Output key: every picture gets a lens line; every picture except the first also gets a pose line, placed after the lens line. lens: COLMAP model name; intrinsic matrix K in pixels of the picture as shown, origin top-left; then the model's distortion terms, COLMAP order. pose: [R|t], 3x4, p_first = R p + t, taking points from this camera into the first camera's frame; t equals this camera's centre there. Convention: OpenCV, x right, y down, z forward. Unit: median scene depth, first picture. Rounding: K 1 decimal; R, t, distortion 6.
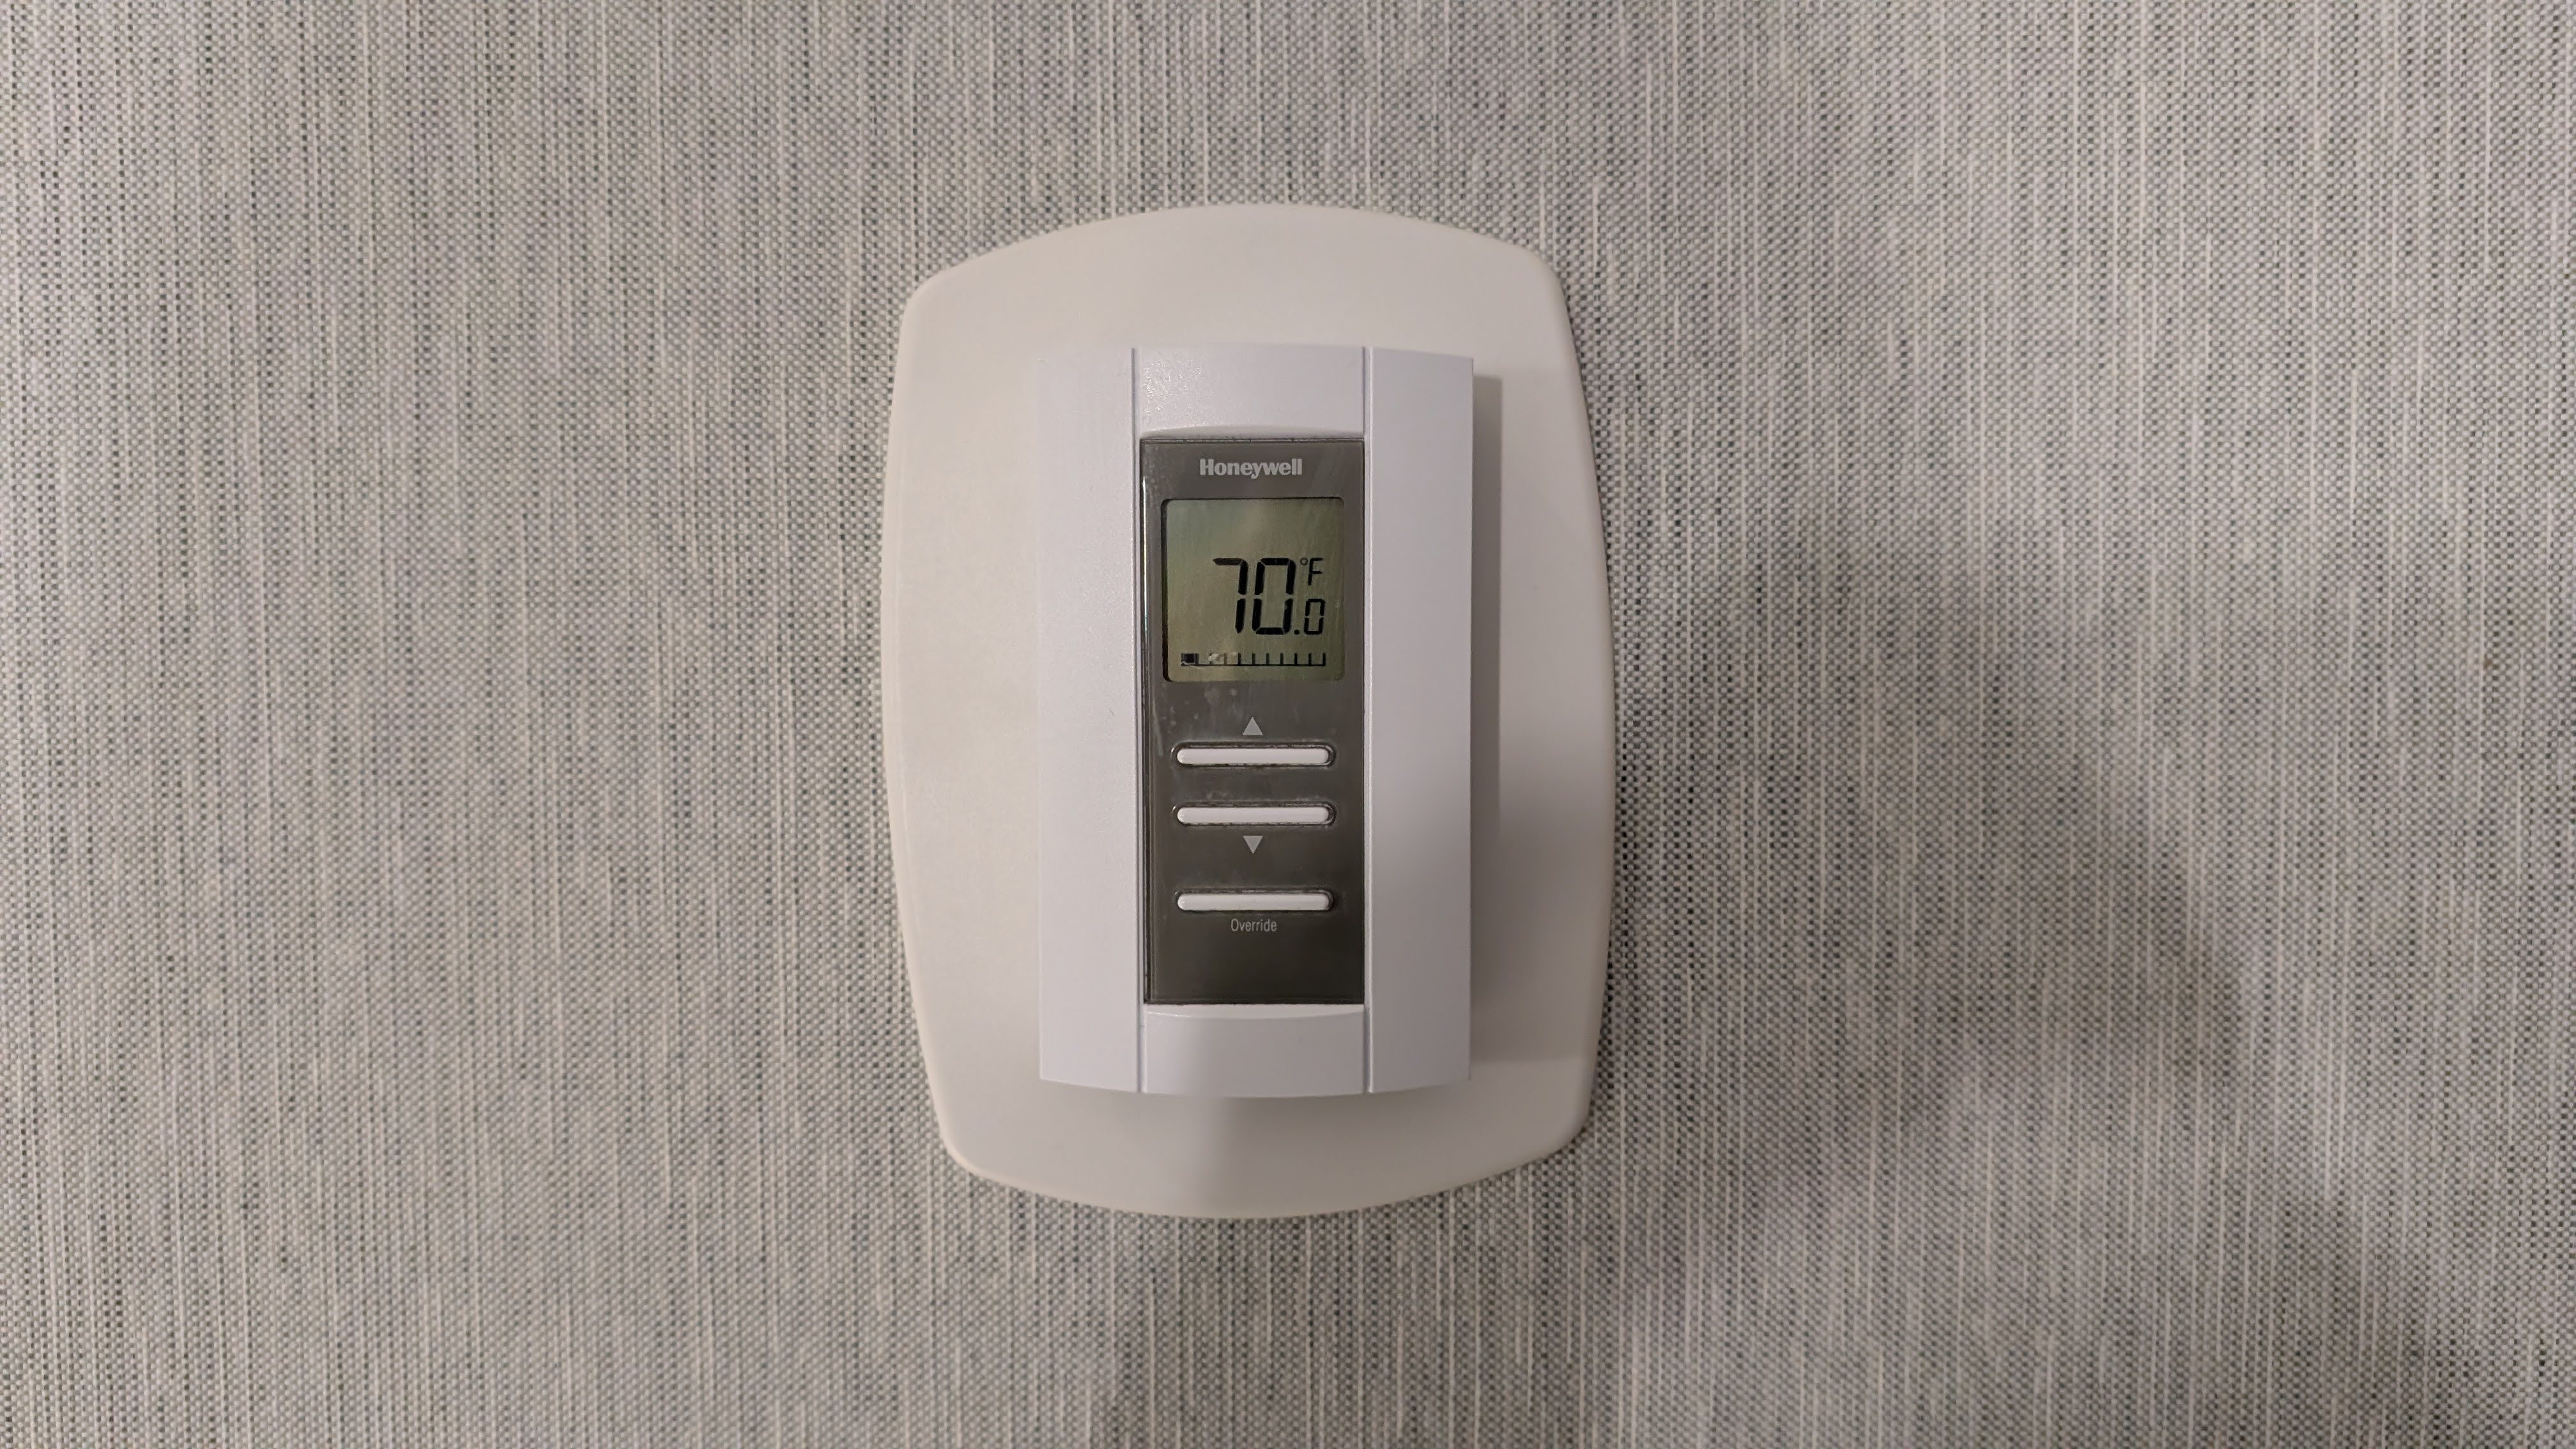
lens RADIAL K [[1900.6, 0, 1288.0], [0, 1900.6, 724.5], [0, 0, 1]] dist [-0.021758, 0.001123]
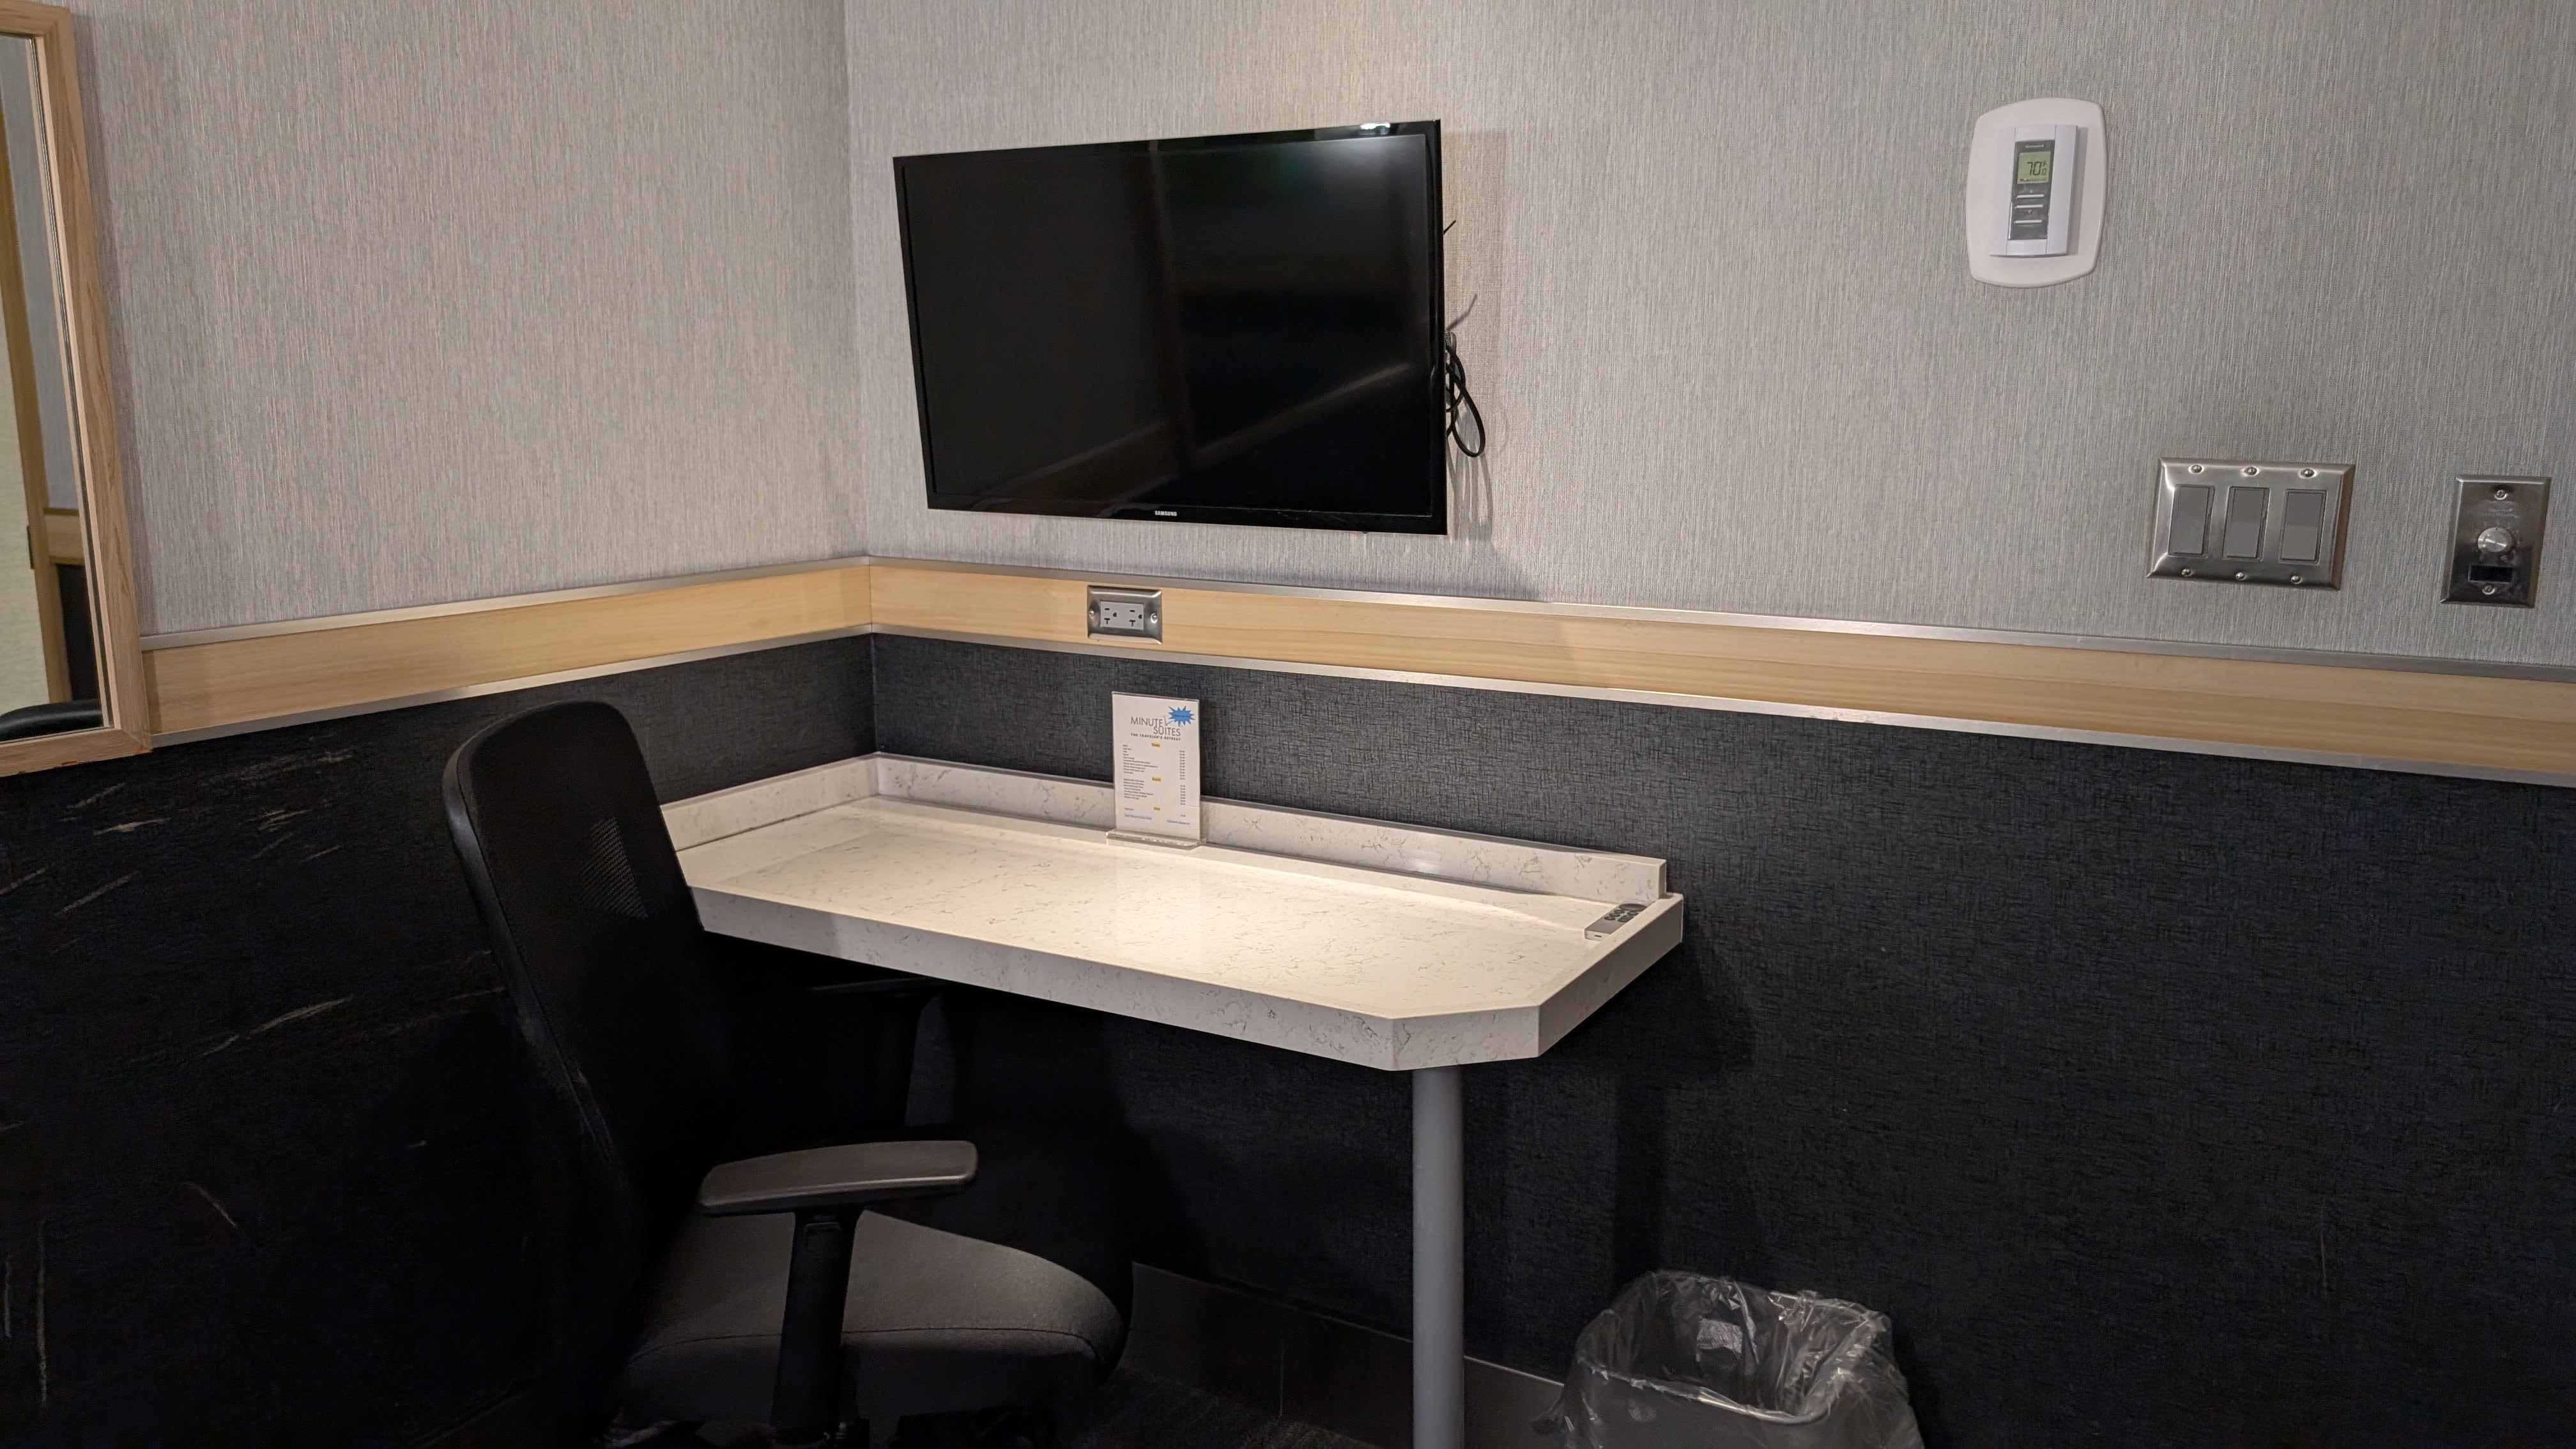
lens RADIAL K [[1876.7, 0, 1288.0], [0, 1876.7, 724.5], [0, 0, 1]] dist [0.002221, -0.000814]
pose [[0.864734, 0.100111, -0.492151, 0.950016], [-0.033601, 0.989268, 0.142194, 0.828522], [0.501105, -0.106424, 0.858818, -4.993488]]
